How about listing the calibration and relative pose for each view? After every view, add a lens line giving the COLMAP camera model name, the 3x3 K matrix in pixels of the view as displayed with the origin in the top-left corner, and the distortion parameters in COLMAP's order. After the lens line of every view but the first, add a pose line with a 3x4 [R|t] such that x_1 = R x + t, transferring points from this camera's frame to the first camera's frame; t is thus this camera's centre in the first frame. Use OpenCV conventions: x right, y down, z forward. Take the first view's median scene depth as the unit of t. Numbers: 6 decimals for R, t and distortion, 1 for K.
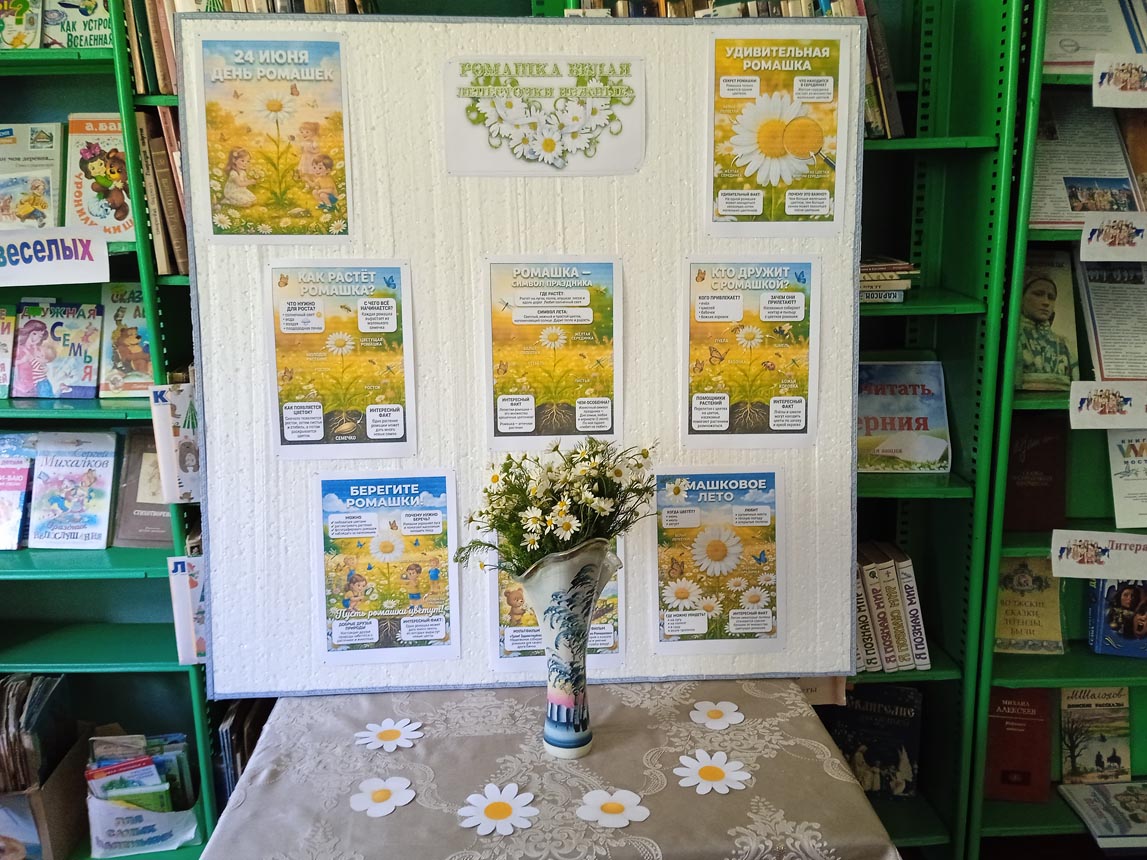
lens RADIAL K [[953.4, 0, 573.5], [0, 953.4, 430.0], [0, 0, 1]] dist [0.119380, -0.207759]
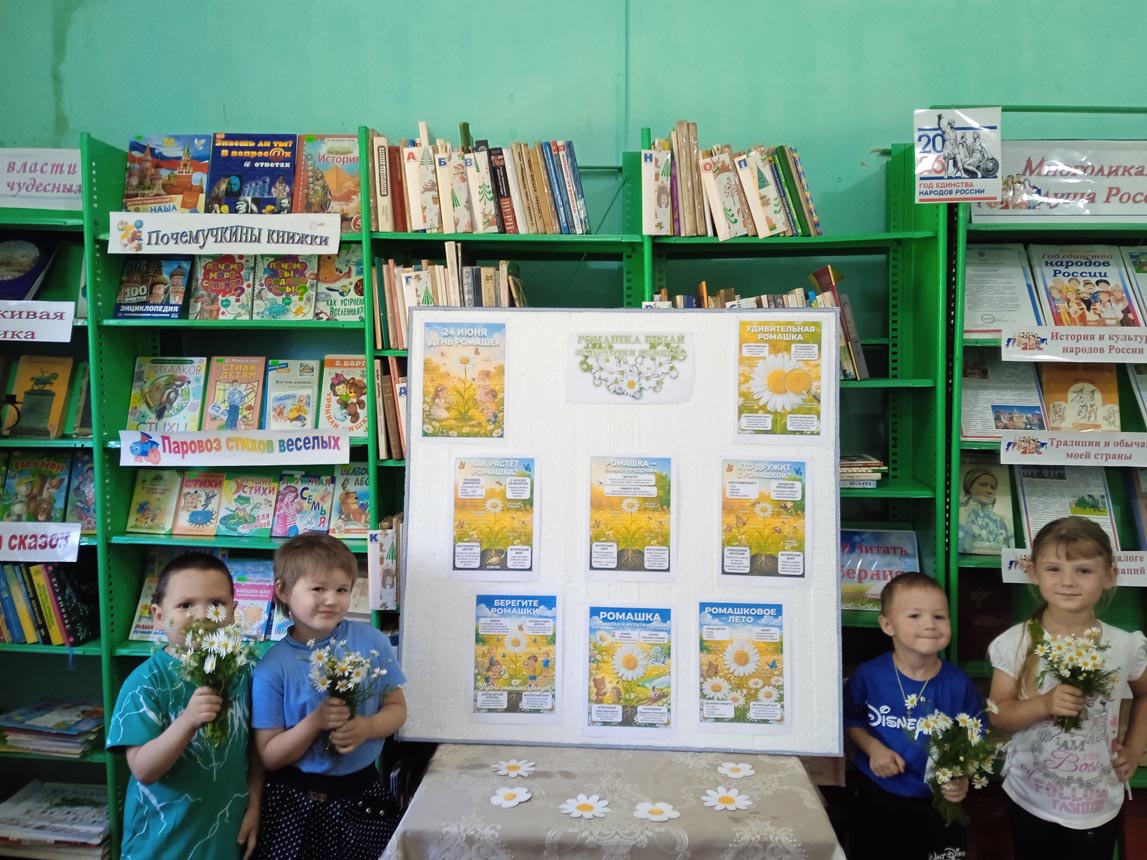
lens RADIAL K [[959.8, 0, 576.6], [0, 959.8, 429.0], [0, 0, 1]] dist [0.117290, -0.202108]
pose [[0.994874, 0.019553, -0.099219, 0.039261], [-0.035734, 0.985807, -0.164037, 0.032946], [0.094603, 0.166742, 0.981452, -0.474124]]
